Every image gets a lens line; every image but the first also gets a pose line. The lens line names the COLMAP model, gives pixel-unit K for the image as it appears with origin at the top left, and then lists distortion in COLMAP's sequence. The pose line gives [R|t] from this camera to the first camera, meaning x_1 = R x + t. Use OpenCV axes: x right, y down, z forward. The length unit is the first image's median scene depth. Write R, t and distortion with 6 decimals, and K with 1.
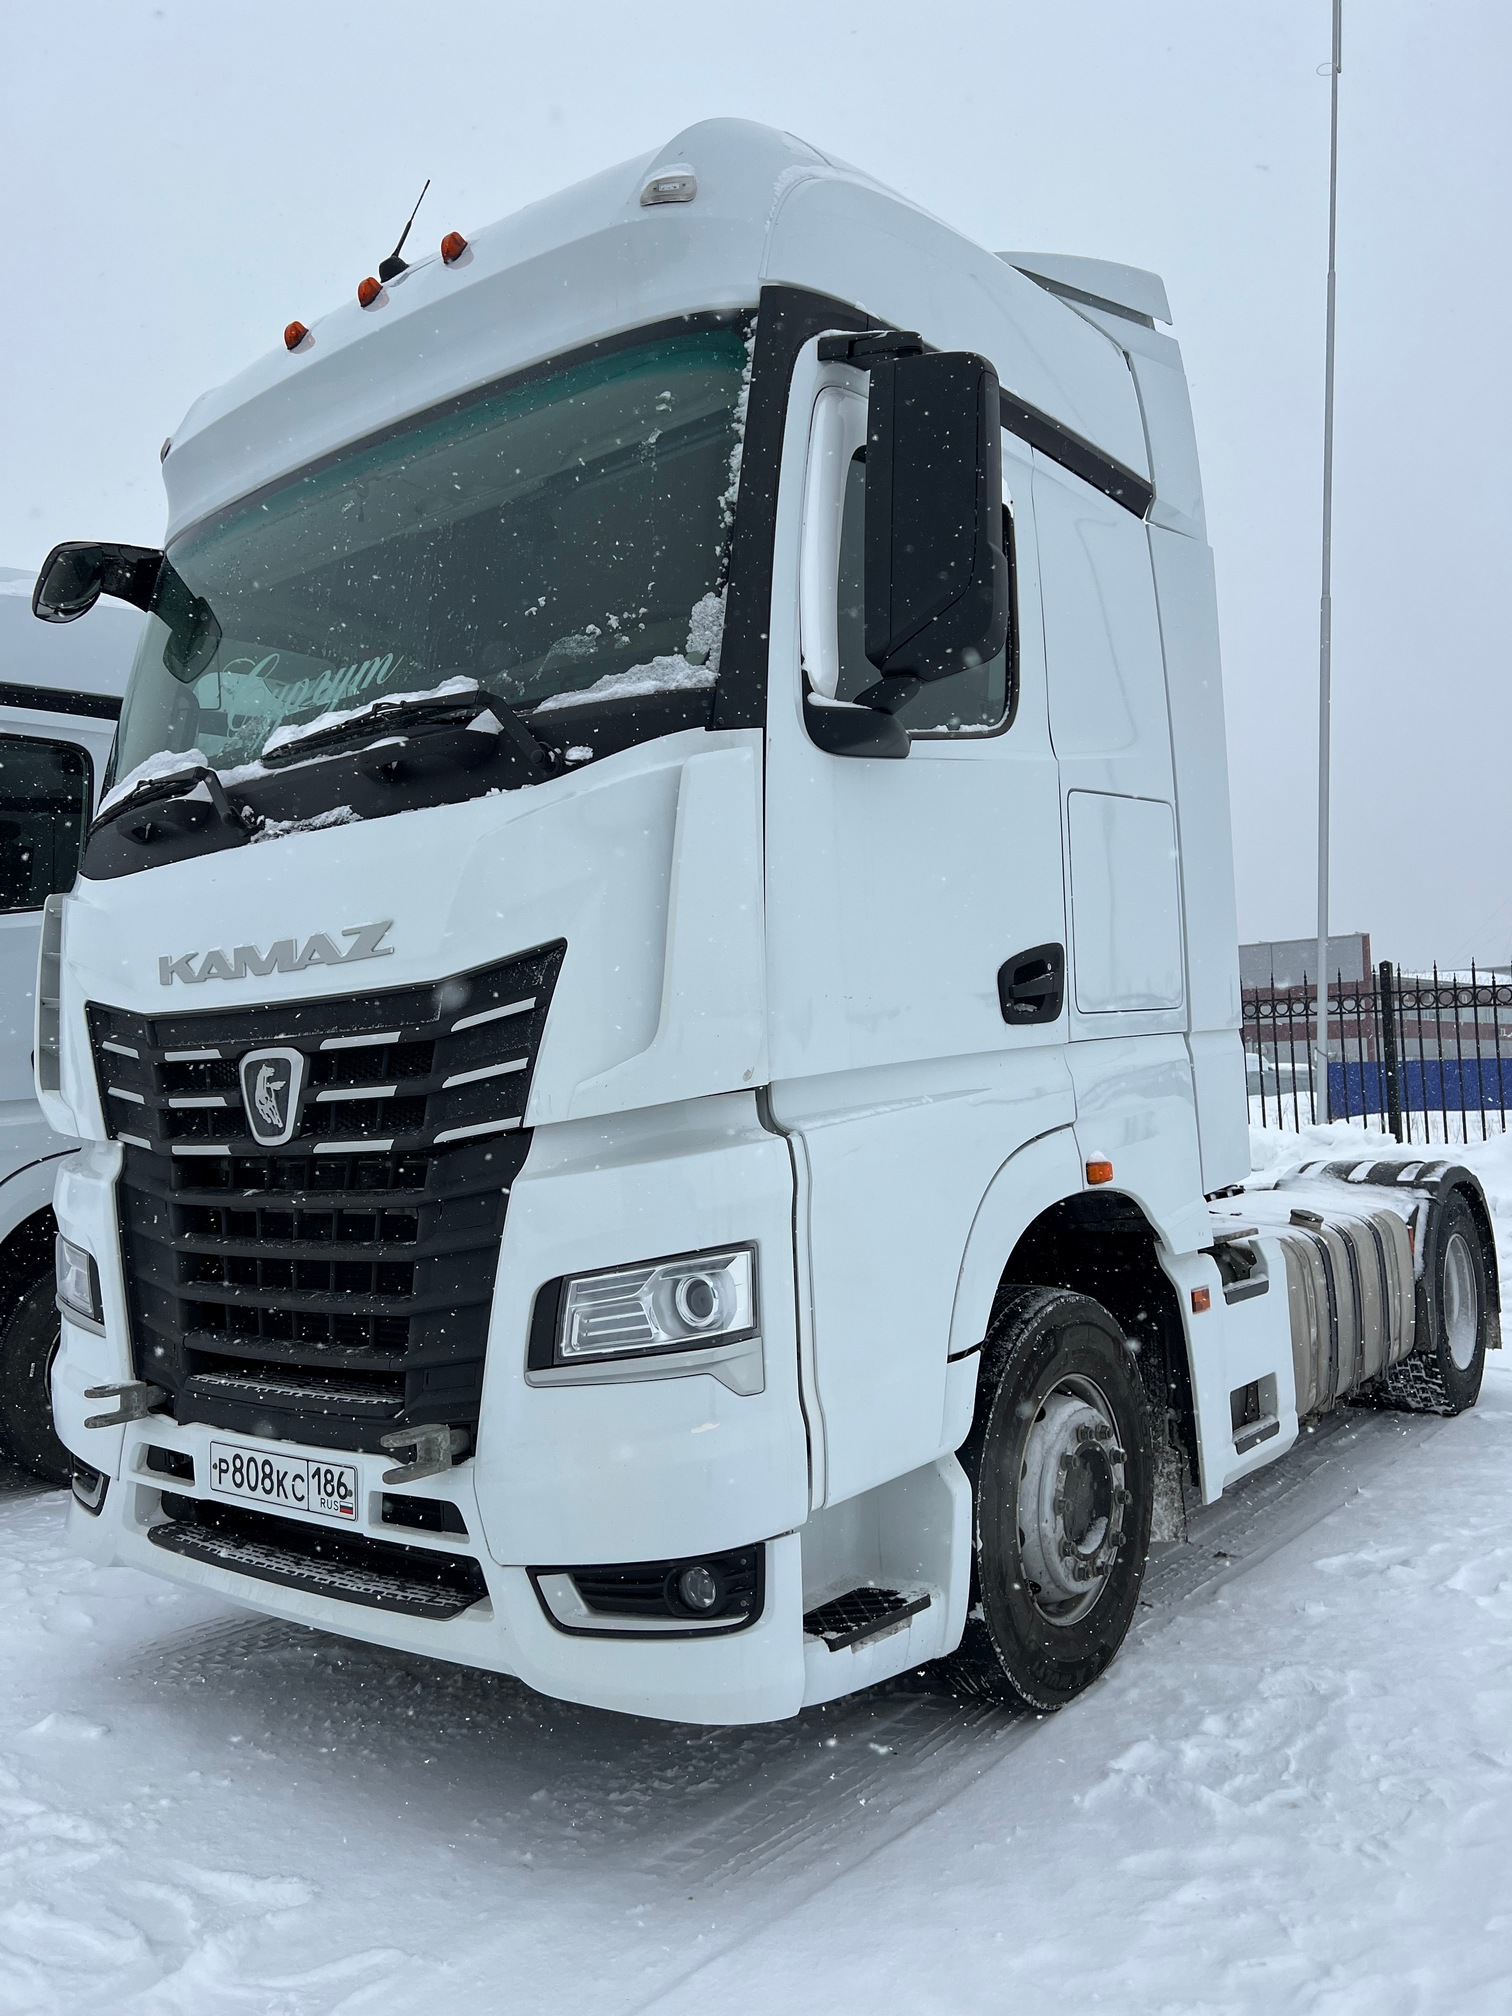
lens RADIAL K [[1512.7, 0, 743.7], [0, 1512.7, 1010.6], [0, 0, 1]] dist [0.059052, -0.063395]
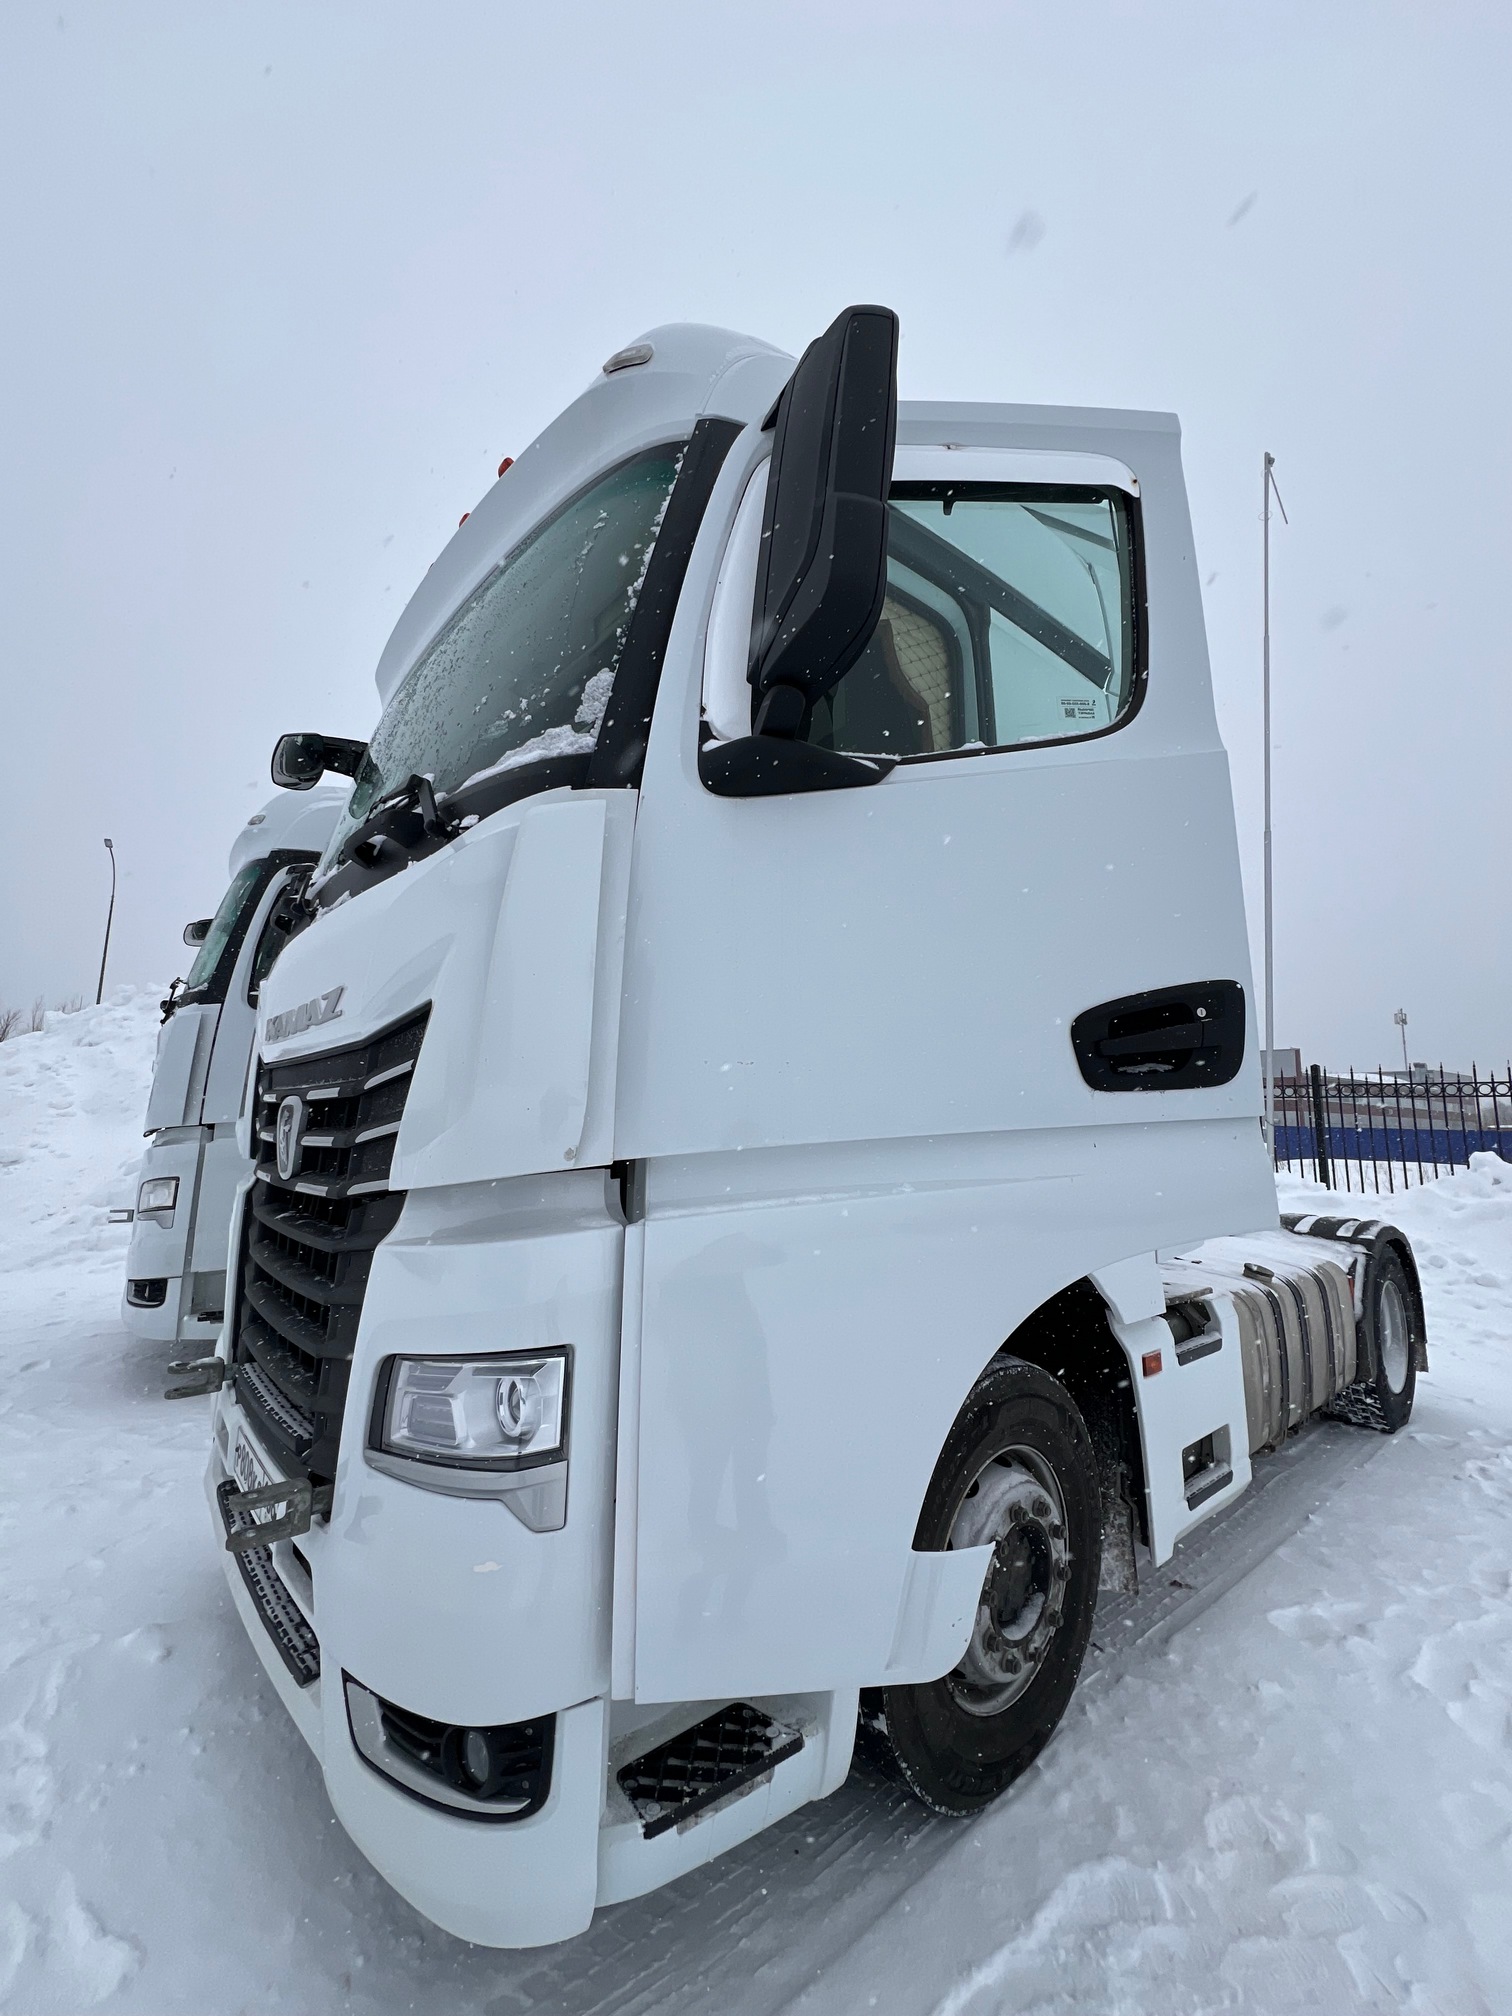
lens RADIAL K [[805.9, 0, 761.9], [0, 805.9, 1002.6], [0, 0, 1]] dist [-0.001496, -0.000060]
pose [[0.979874, 0.021580, -0.198447, 0.158357], [-0.039453, 0.995466, -0.086555, -0.007412], [0.195679, 0.092642, 0.976282, 0.420001]]
